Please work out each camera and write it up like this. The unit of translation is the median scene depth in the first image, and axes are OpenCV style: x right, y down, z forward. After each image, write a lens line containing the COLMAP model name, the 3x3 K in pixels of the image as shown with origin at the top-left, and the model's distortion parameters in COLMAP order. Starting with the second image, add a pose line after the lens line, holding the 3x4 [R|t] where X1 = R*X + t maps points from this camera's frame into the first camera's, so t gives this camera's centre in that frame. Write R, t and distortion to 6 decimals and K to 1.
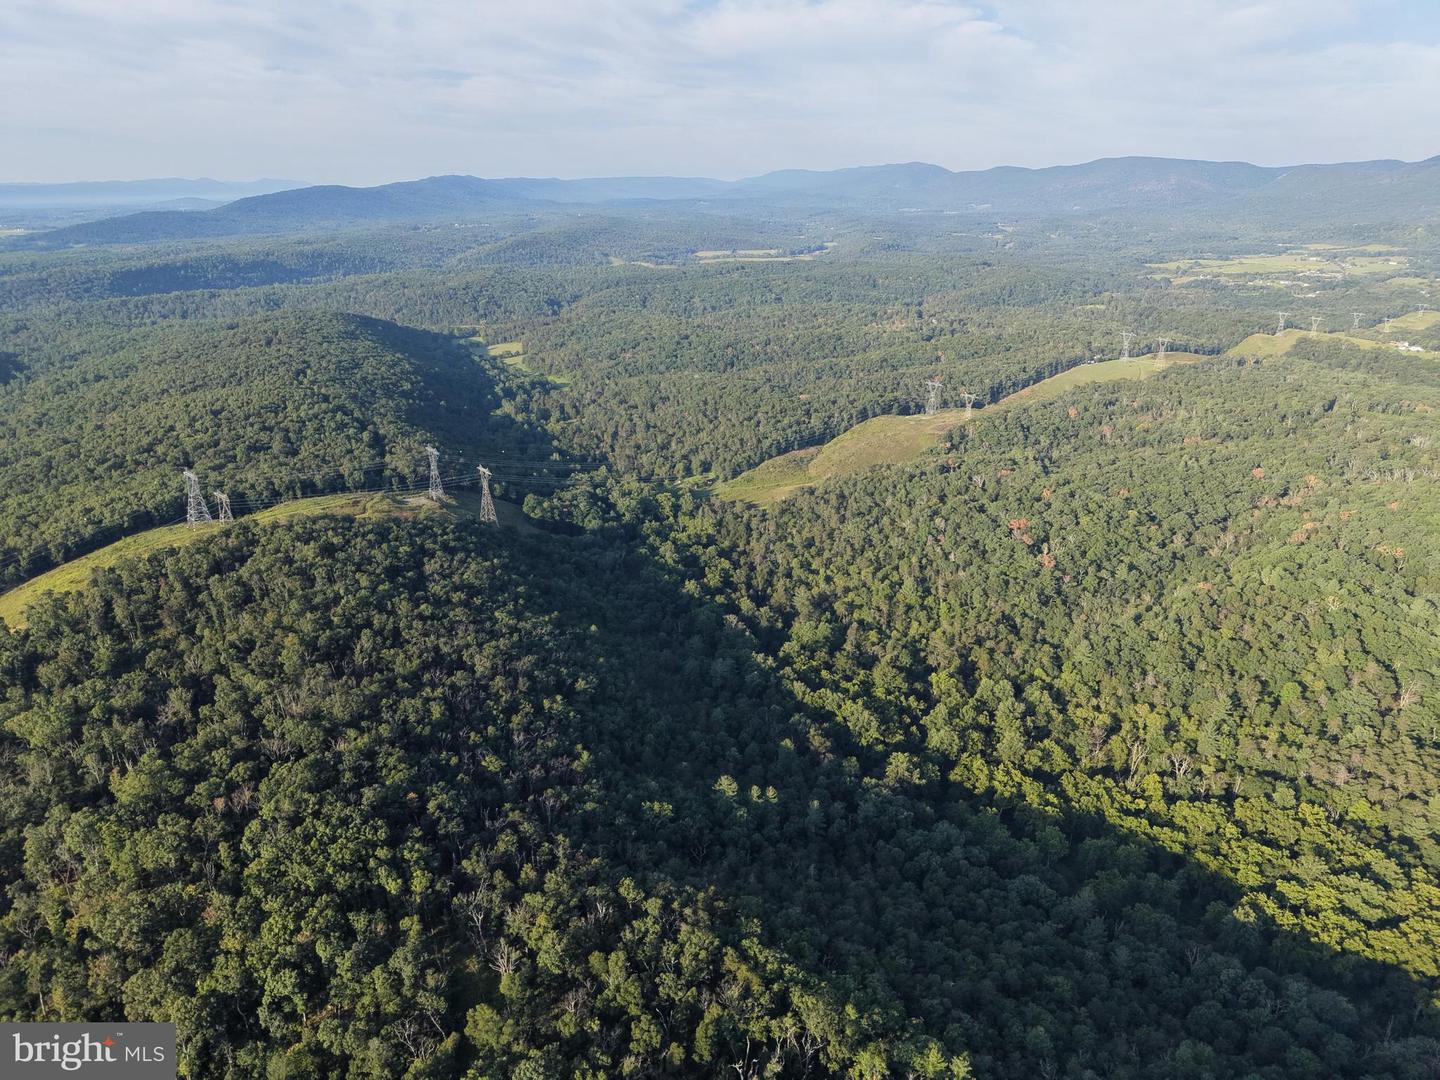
lens RADIAL K [[970.2, 0, 719.9], [0, 970.2, 534.4], [0, 0, 1]] dist [0.018913, -0.018675]
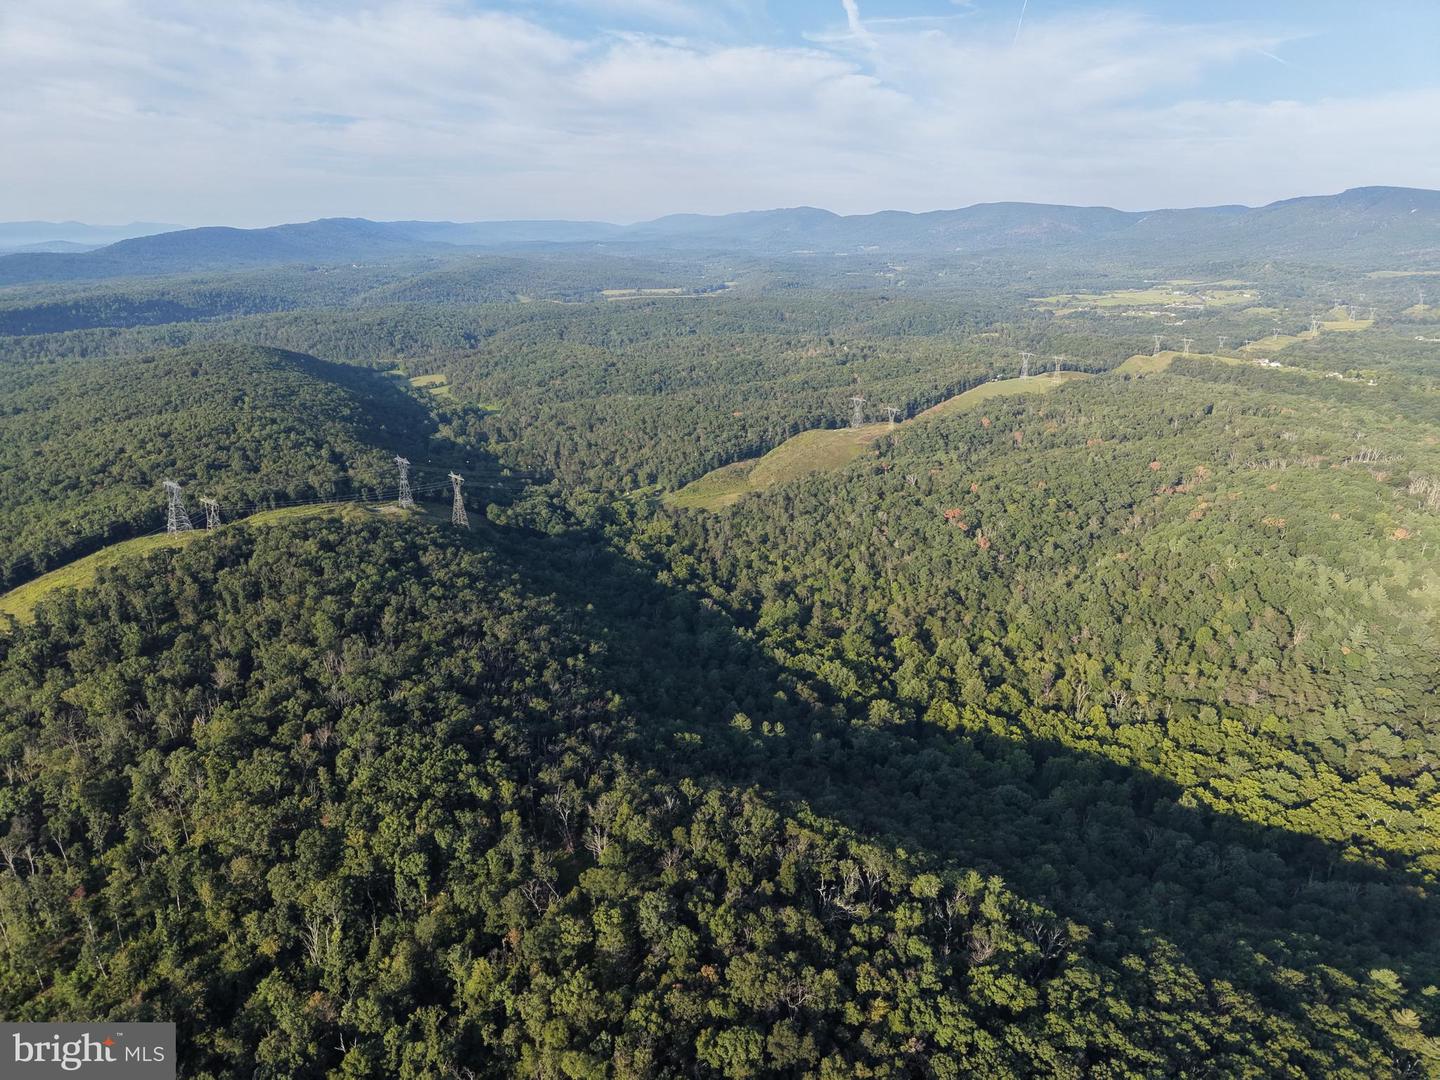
lens RADIAL K [[968.4, 0, 720.5], [0, 968.4, 531.4], [0, 0, 1]] dist [0.029925, -0.033763]
pose [[0.994338, -0.030978, 0.101646, -0.063936], [0.035376, 0.998502, -0.041748, 0.043530], [-0.100201, 0.045107, 0.993944, -0.062156]]
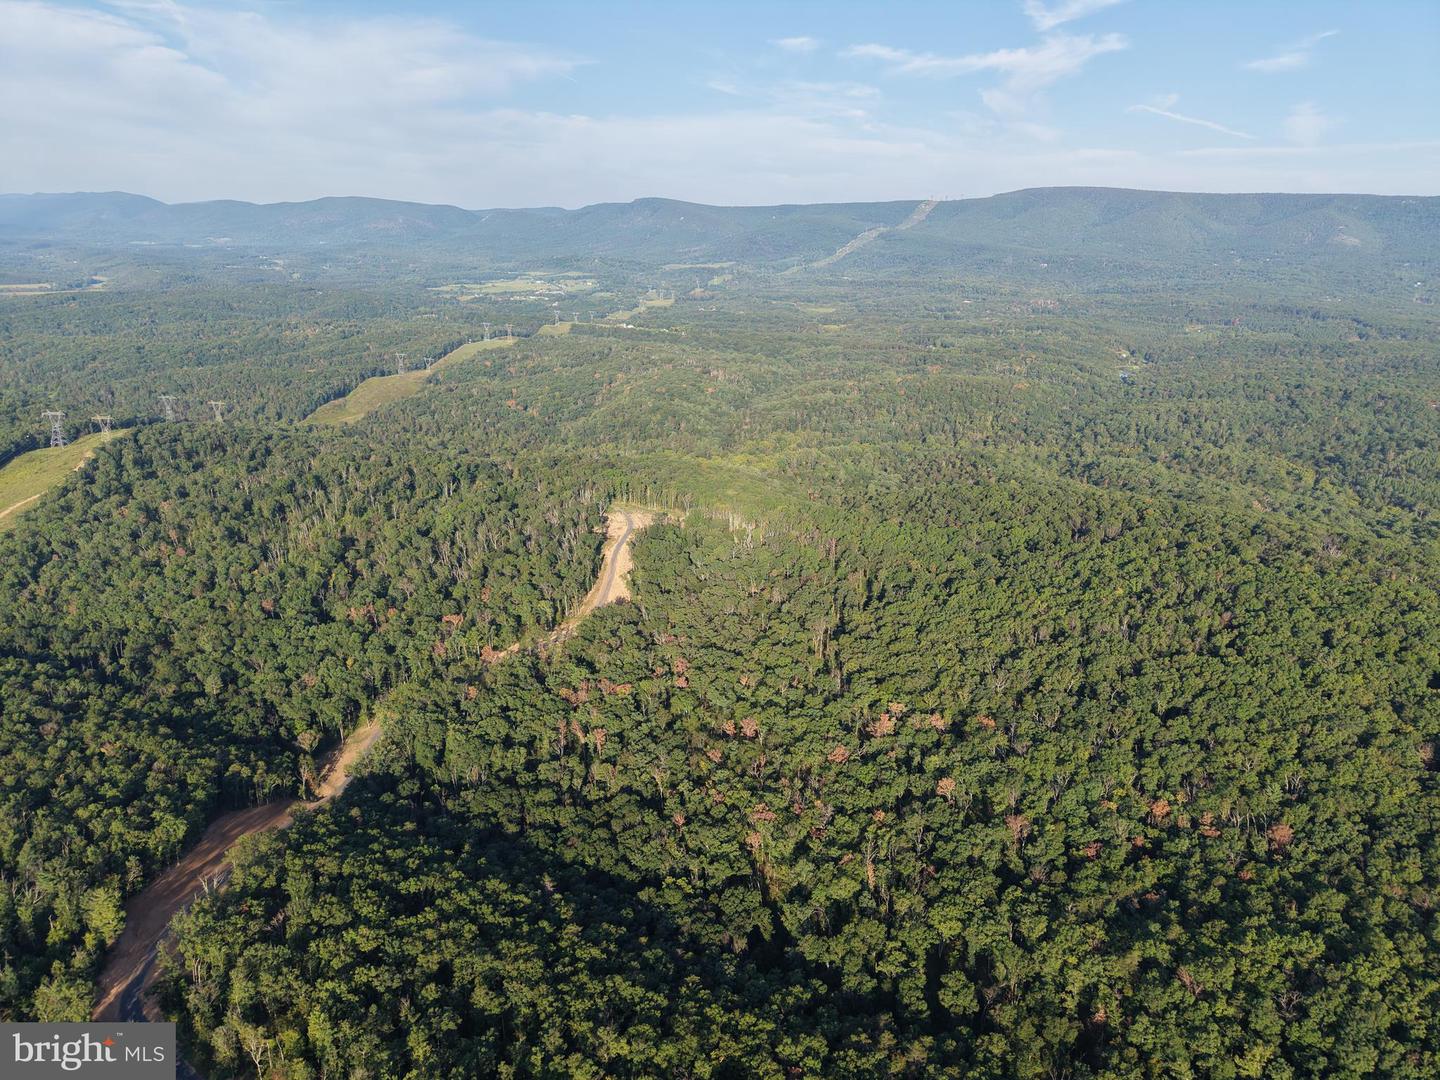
lens RADIAL K [[963.8, 0, 720.2], [0, 963.8, 548.4], [0, 0, 1]] dist [0.024869, -0.023091]
pose [[0.738303, -0.195129, 0.645626, -0.676753], [0.205307, 0.976829, 0.060451, 0.236026], [-0.642462, 0.087920, 0.761257, -0.723163]]
